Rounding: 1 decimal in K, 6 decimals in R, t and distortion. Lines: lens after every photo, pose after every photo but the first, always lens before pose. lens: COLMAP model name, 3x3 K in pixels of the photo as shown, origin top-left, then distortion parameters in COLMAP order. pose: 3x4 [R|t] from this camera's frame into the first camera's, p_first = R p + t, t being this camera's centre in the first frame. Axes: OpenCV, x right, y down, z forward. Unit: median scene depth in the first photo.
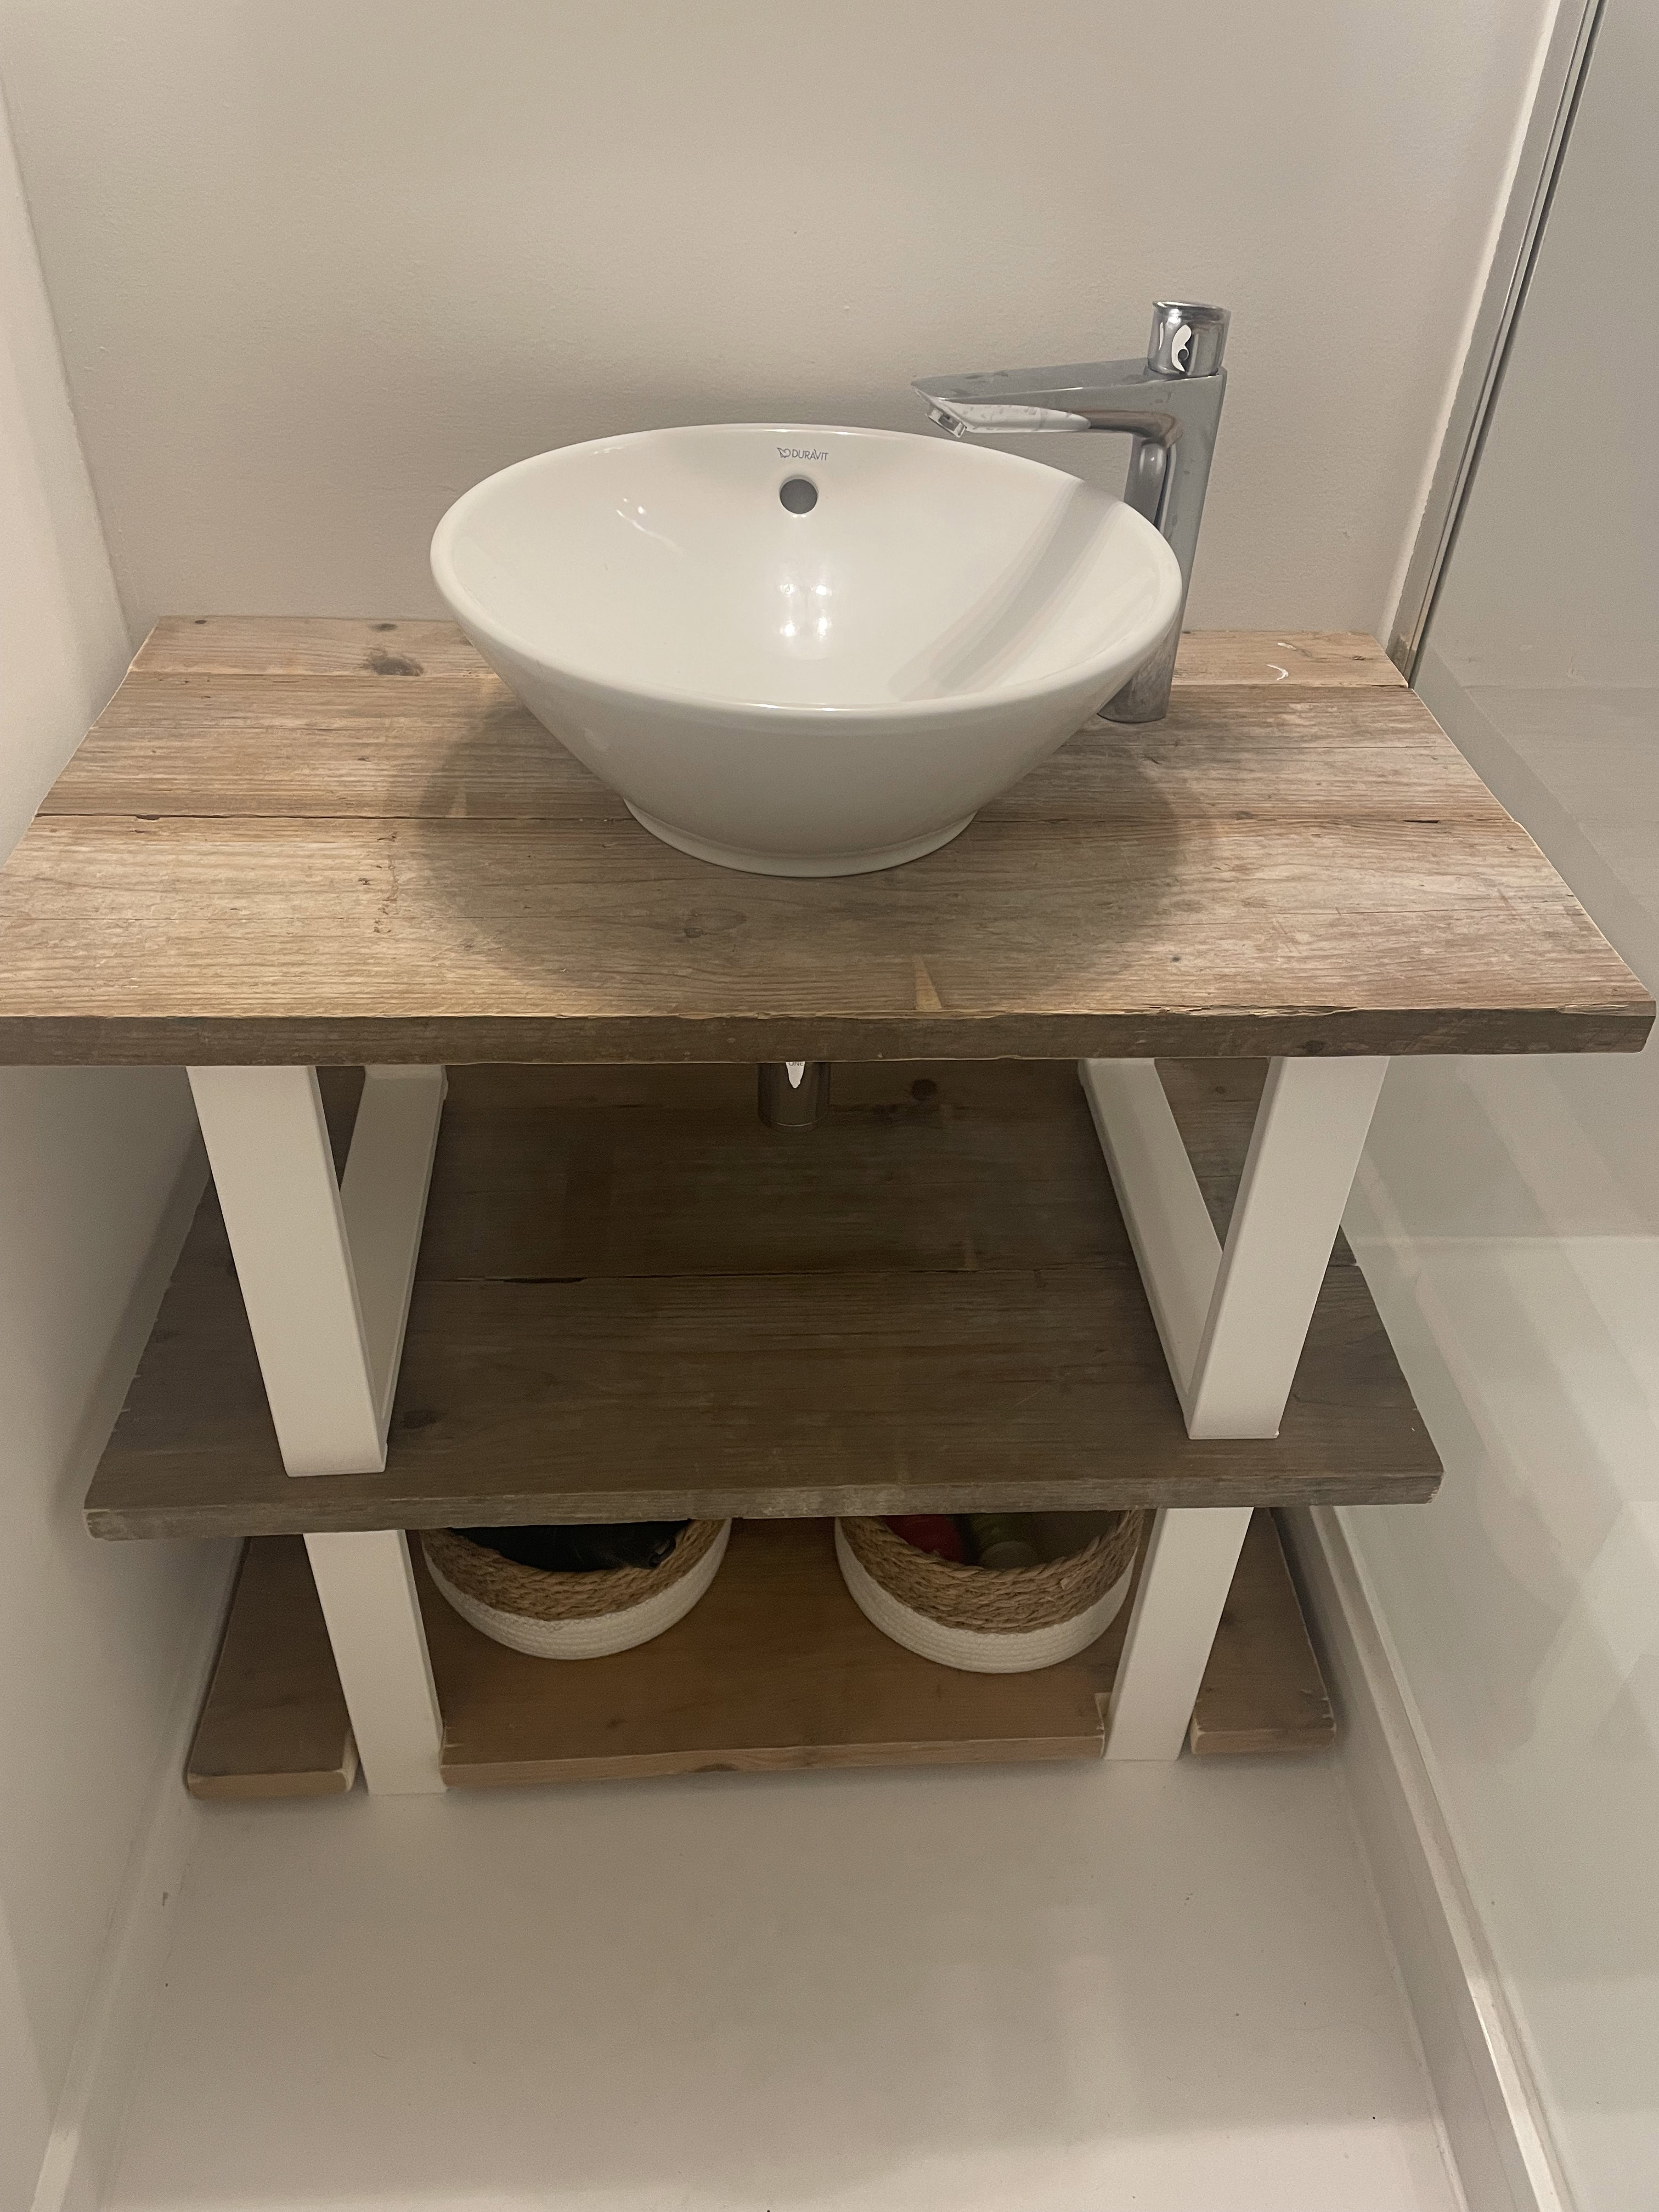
lens RADIAL K [[1717.8, 0, 831.0], [0, 1717.8, 1107.6], [0, 0, 1]] dist [0.075303, -0.071737]
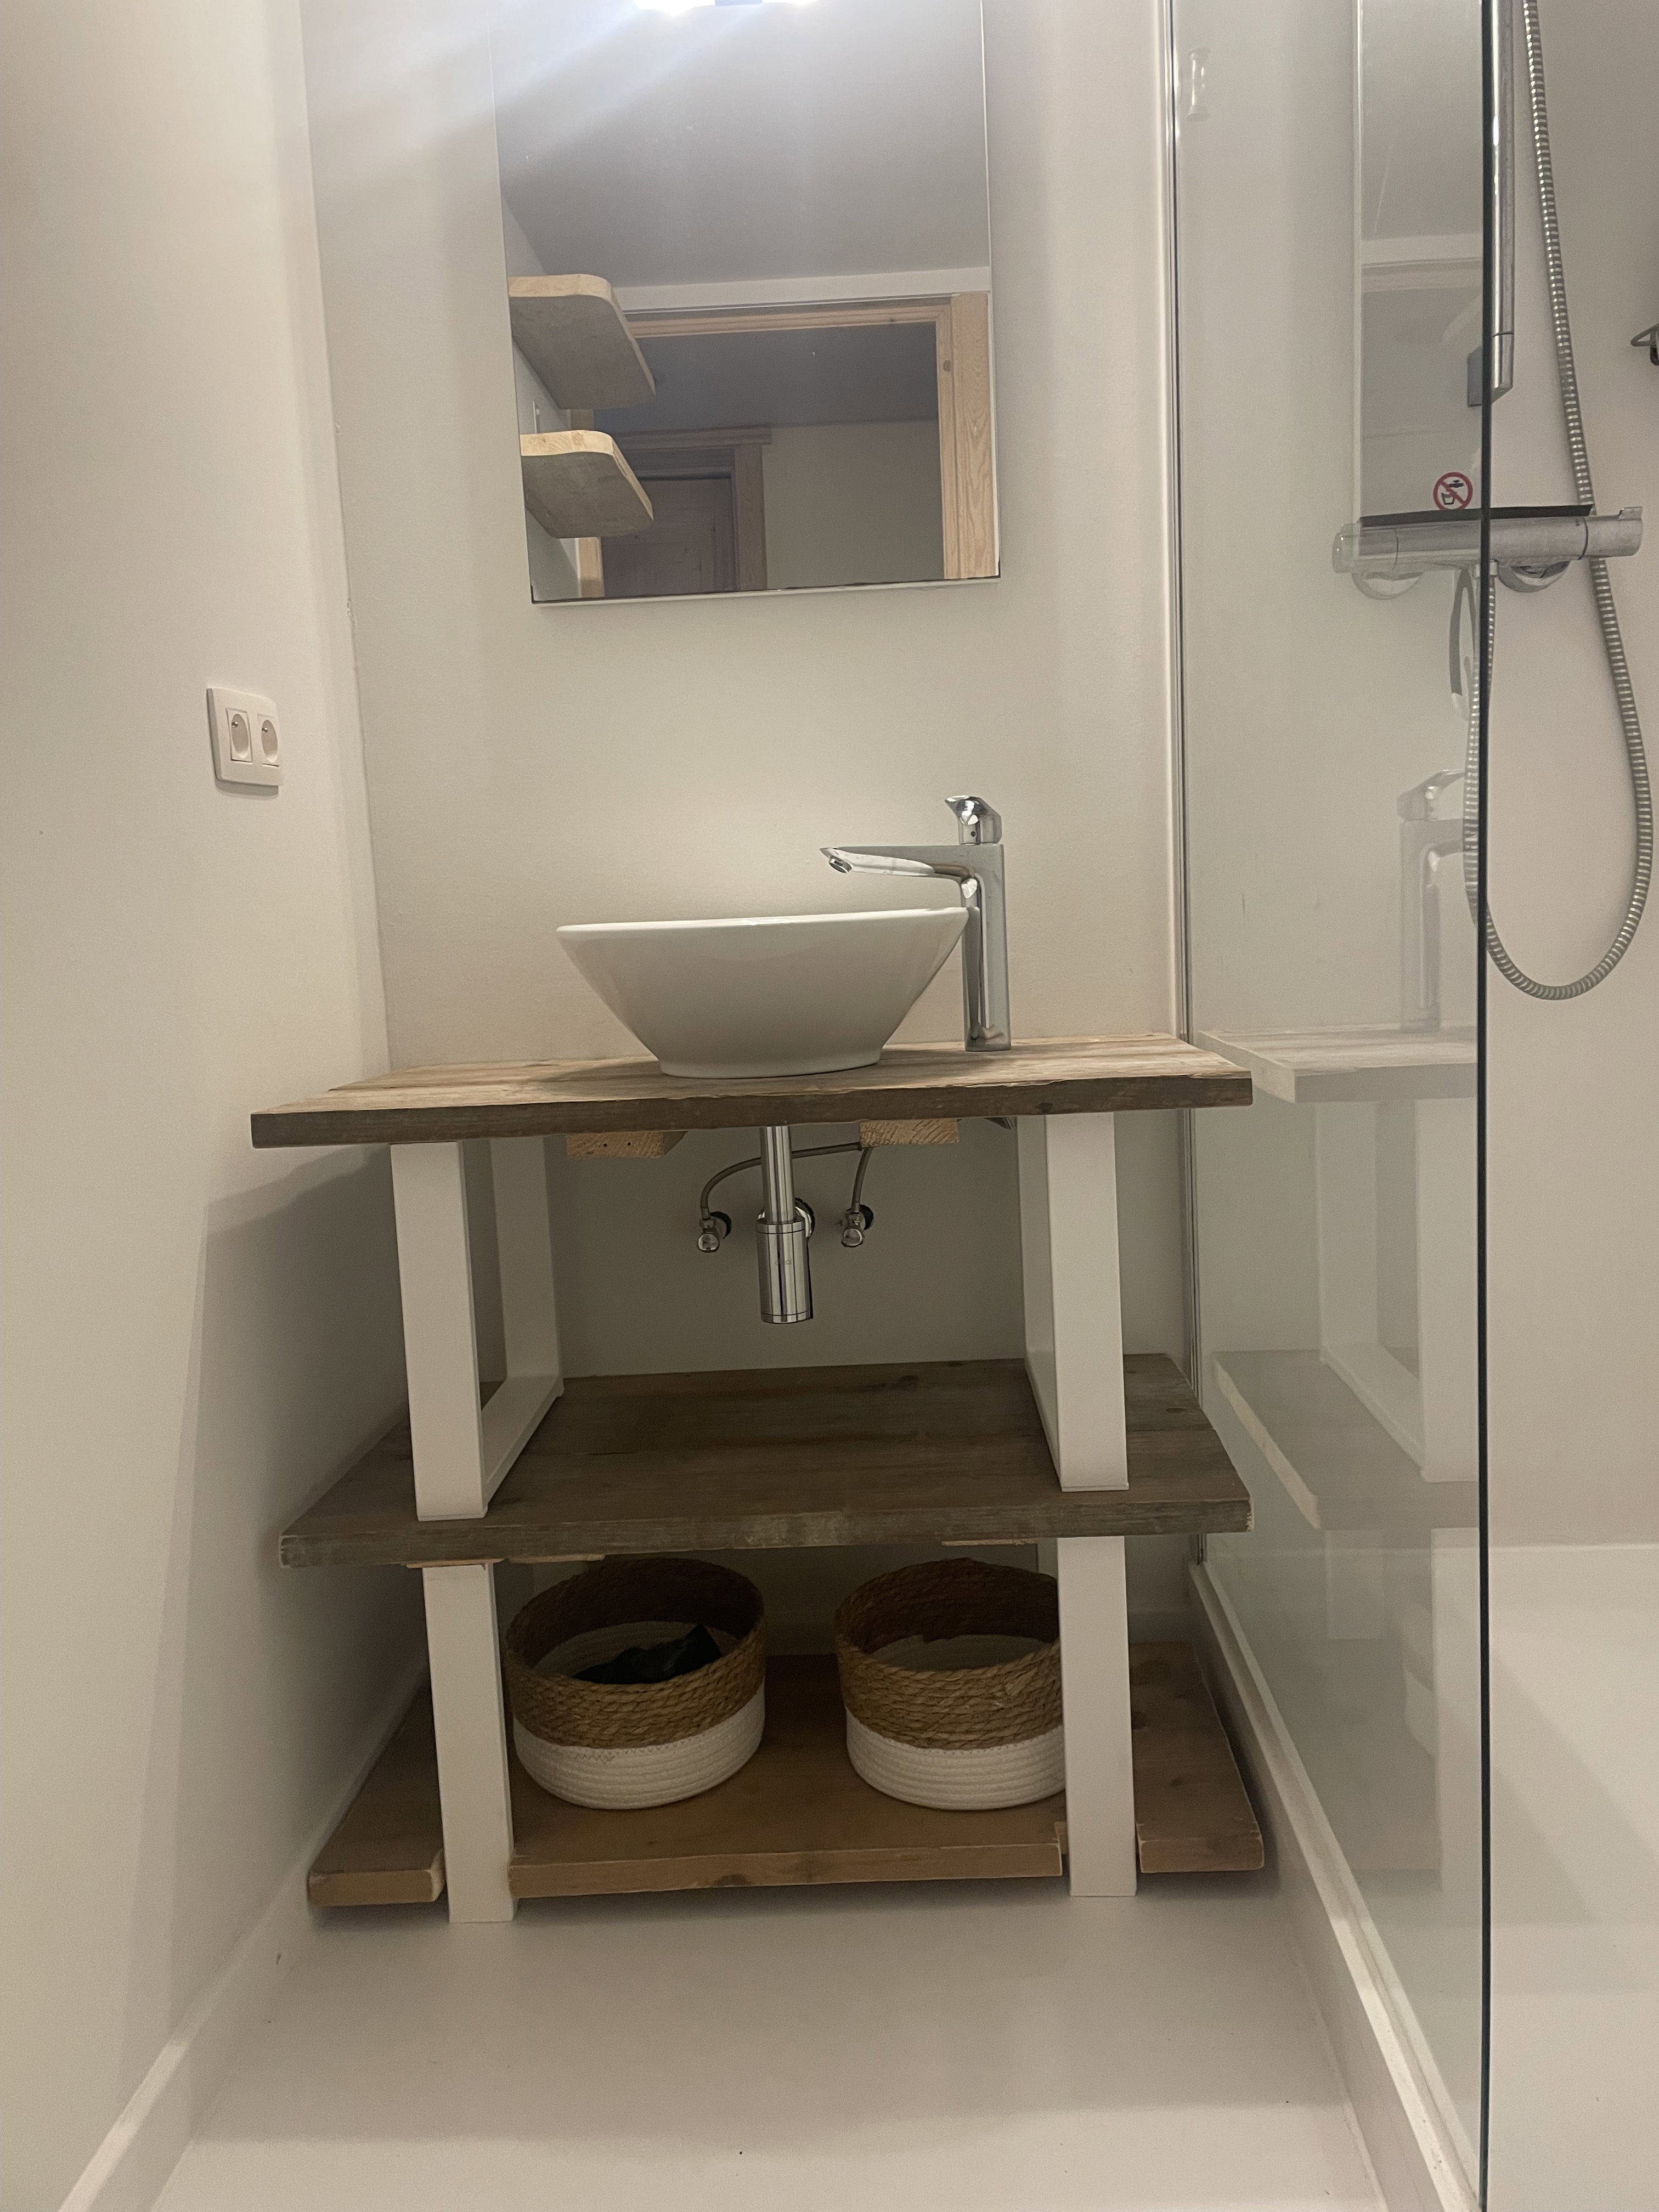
lens RADIAL K [[1717.8, 0, 824.0], [0, 1717.8, 1050.5], [0, 0, 1]] dist [0.075303, -0.071737]
pose [[0.990284, -0.075293, -0.116916, 0.213786], [-0.000535, 0.838676, -0.544631, 0.661045], [0.139061, 0.539402, 0.830487, -0.348760]]
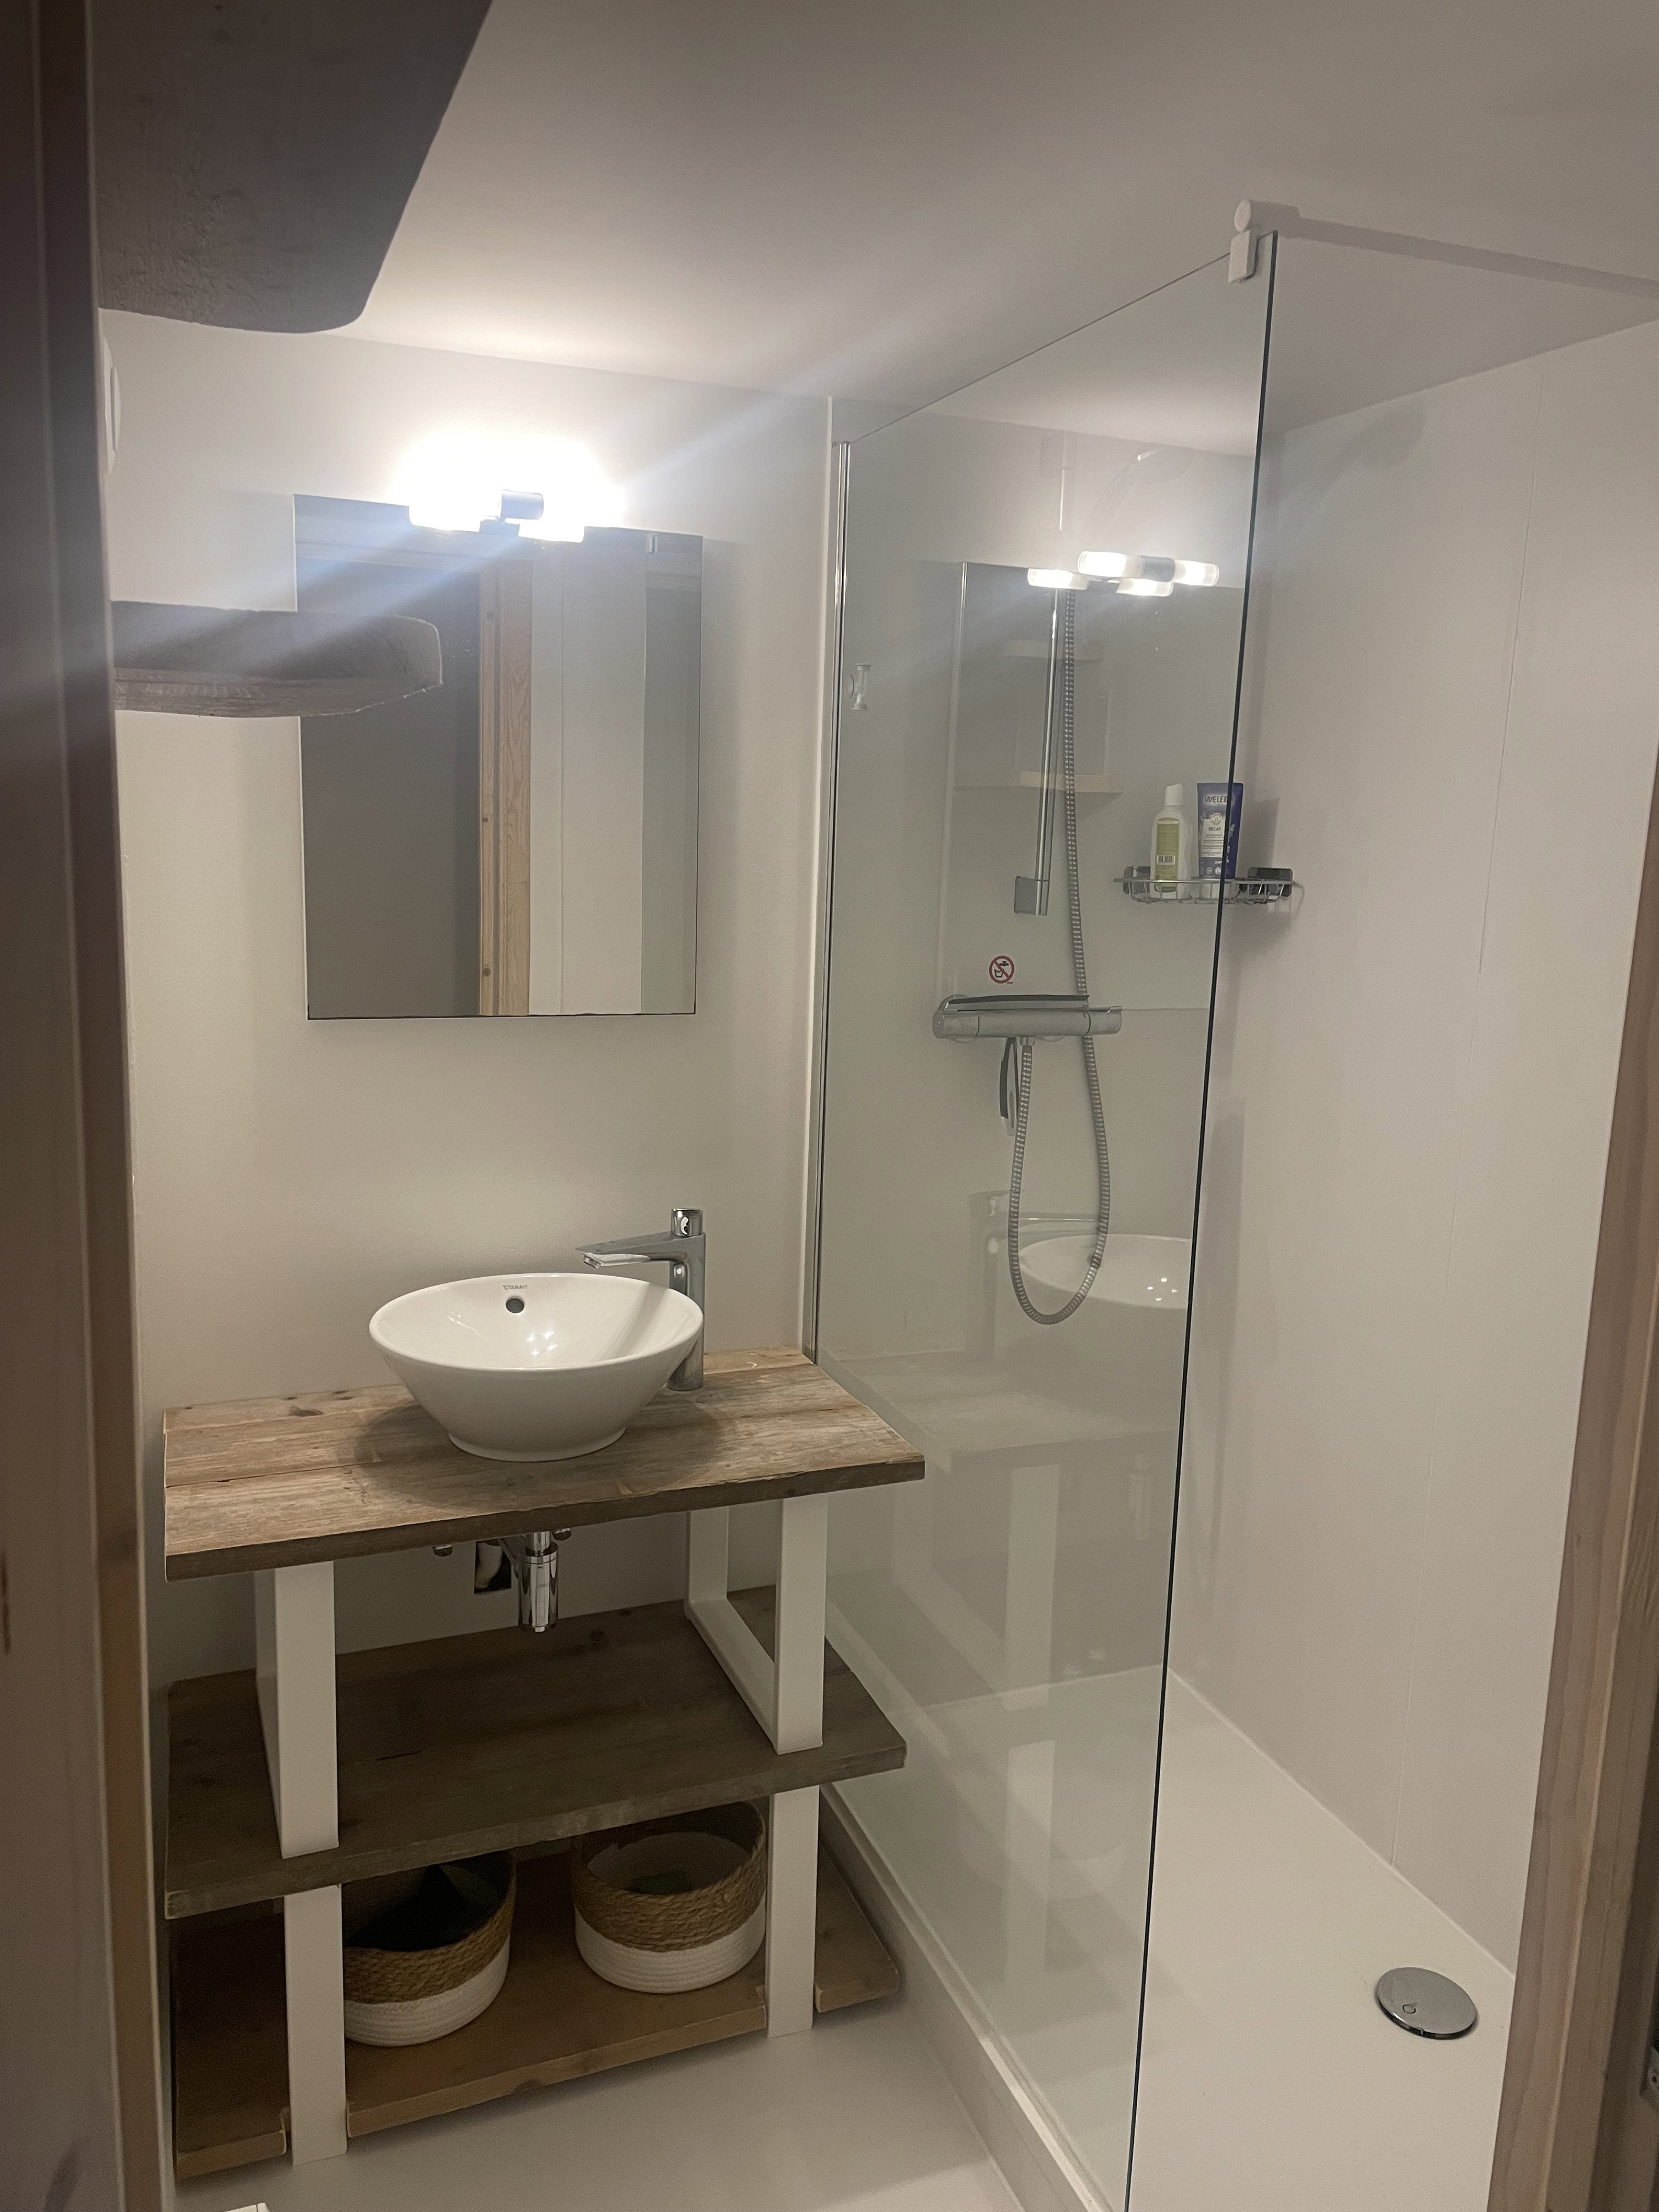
lens RADIAL K [[1717.8, 0, 827.1], [0, 1717.8, 1056.8], [0, 0, 1]] dist [0.075303, -0.071737]
pose [[0.954153, -0.059918, 0.293262, -0.255457], [0.197794, 0.861576, -0.467508, 0.443878], [-0.224656, 0.504080, 0.833926, -0.989920]]
